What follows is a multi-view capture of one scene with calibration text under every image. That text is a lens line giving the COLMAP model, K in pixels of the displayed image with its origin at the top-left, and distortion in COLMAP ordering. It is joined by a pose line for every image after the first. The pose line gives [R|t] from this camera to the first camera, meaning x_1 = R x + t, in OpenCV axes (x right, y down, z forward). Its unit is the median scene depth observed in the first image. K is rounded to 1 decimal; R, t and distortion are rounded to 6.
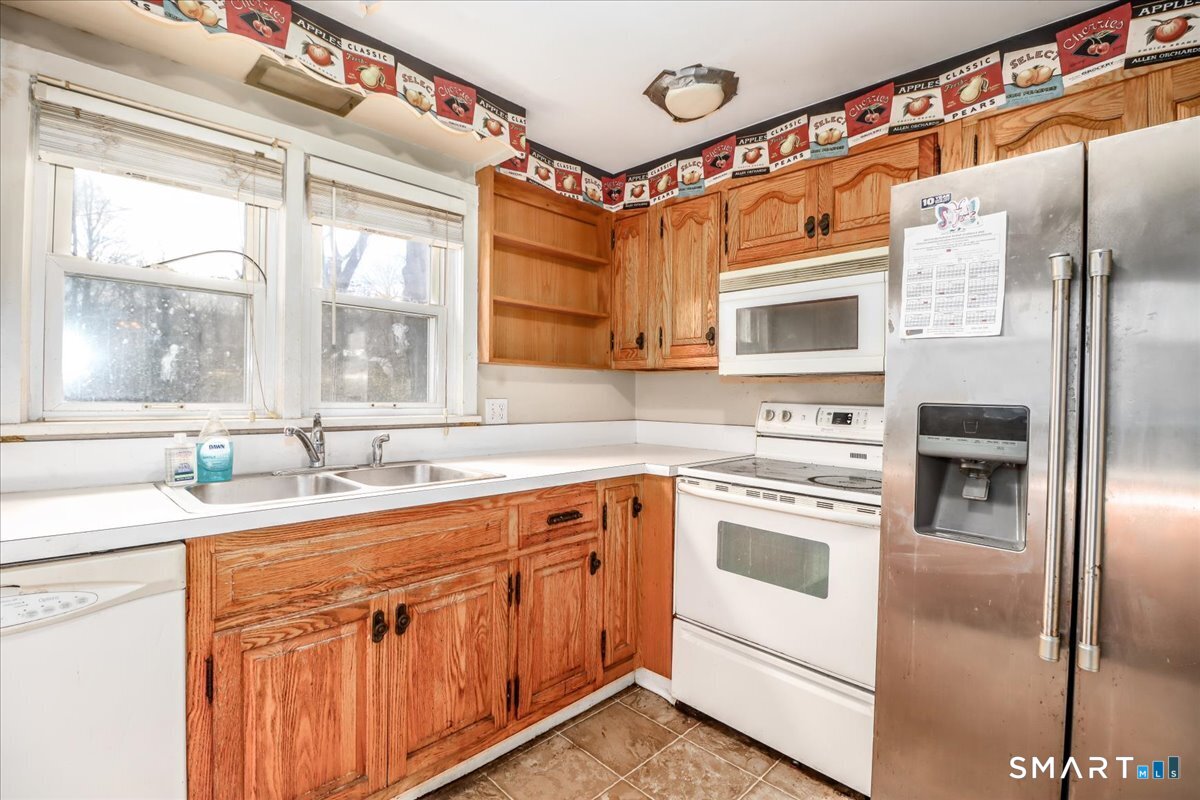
lens RADIAL K [[556.1, 0, 604.7], [0, 556.1, 397.3], [0, 0, 1]] dist [0.000196, -0.012379]
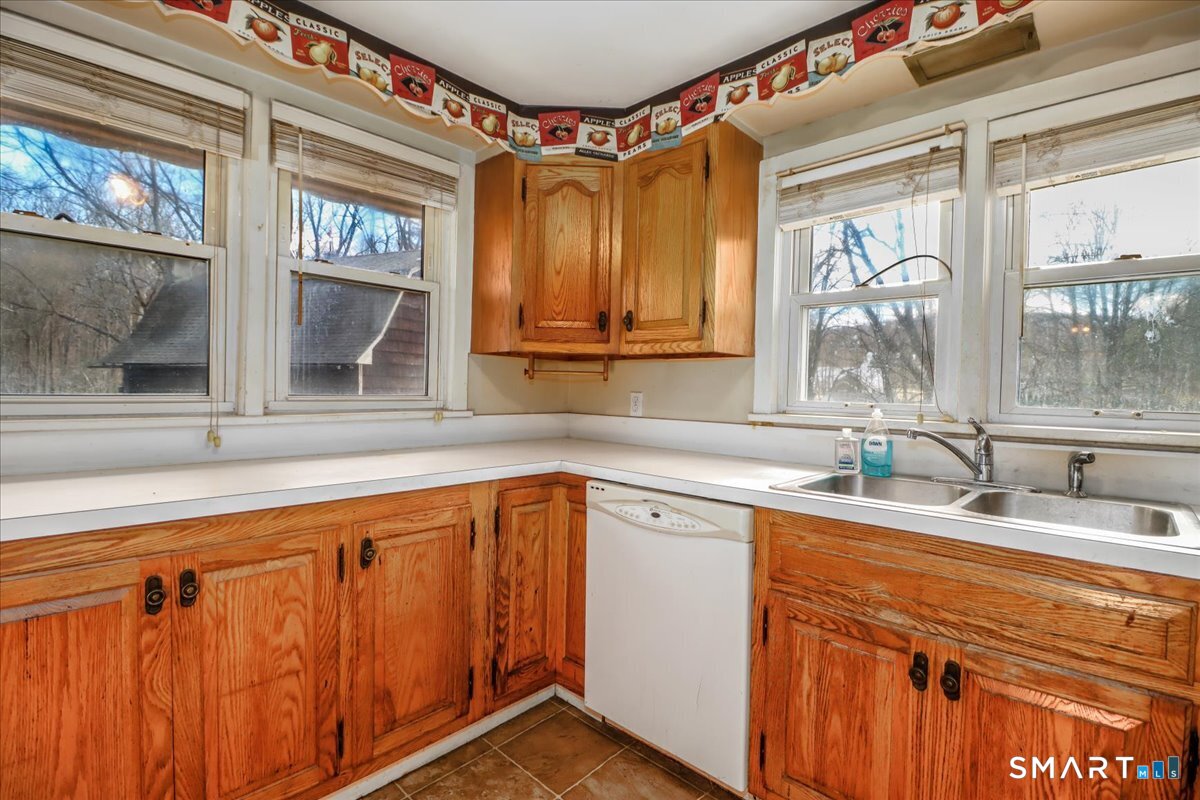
lens RADIAL K [[556.1, 0, 601.0], [0, 556.1, 397.3], [0, 0, 1]] dist [0.000196, -0.012379]
pose [[0.023085, 0.002891, -0.999729, 0.336693], [-0.021790, 0.999760, 0.002388, 0.007328], [0.999496, 0.021729, 0.023143, 0.400030]]
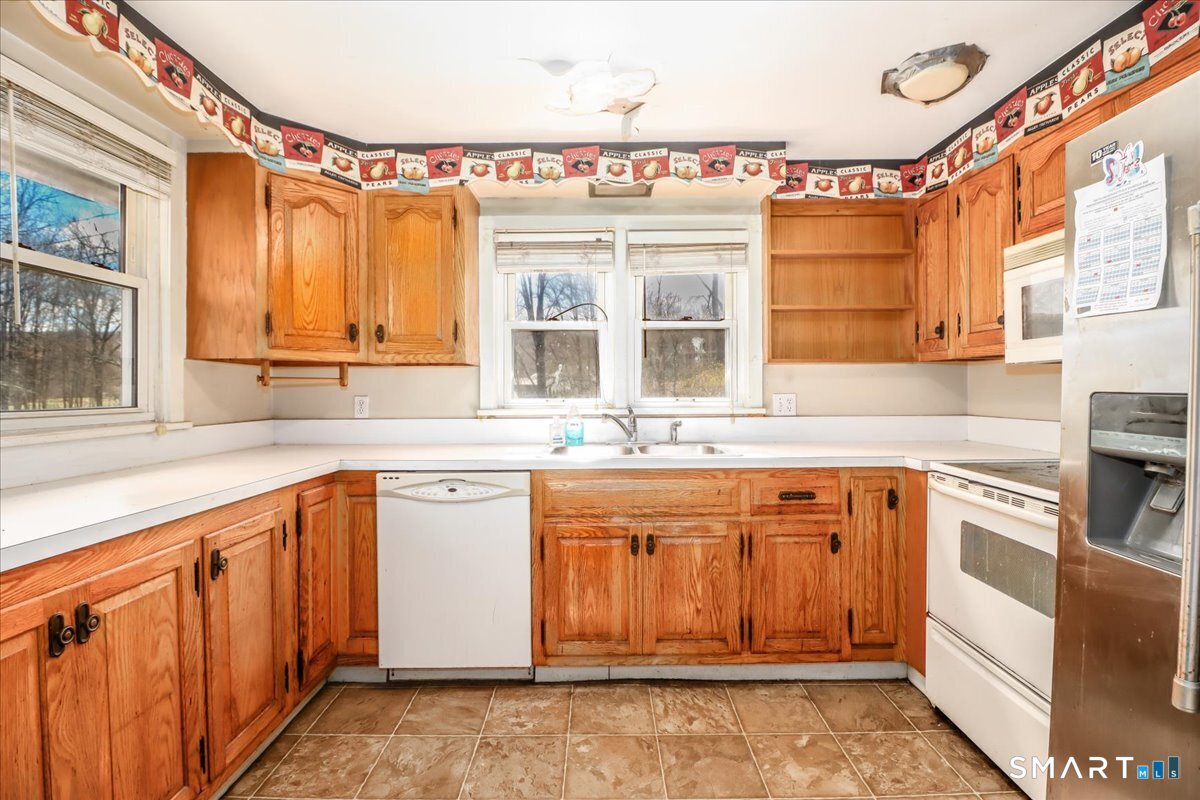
lens RADIAL K [[556.1, 0, 602.7], [0, 556.1, 397.7], [0, 0, 1]] dist [0.000196, -0.012379]
pose [[0.702915, -0.007765, -0.711232, 0.499429], [0.012147, 0.999926, 0.001088, 0.006763], [0.711170, -0.009404, 0.702957, -0.102030]]
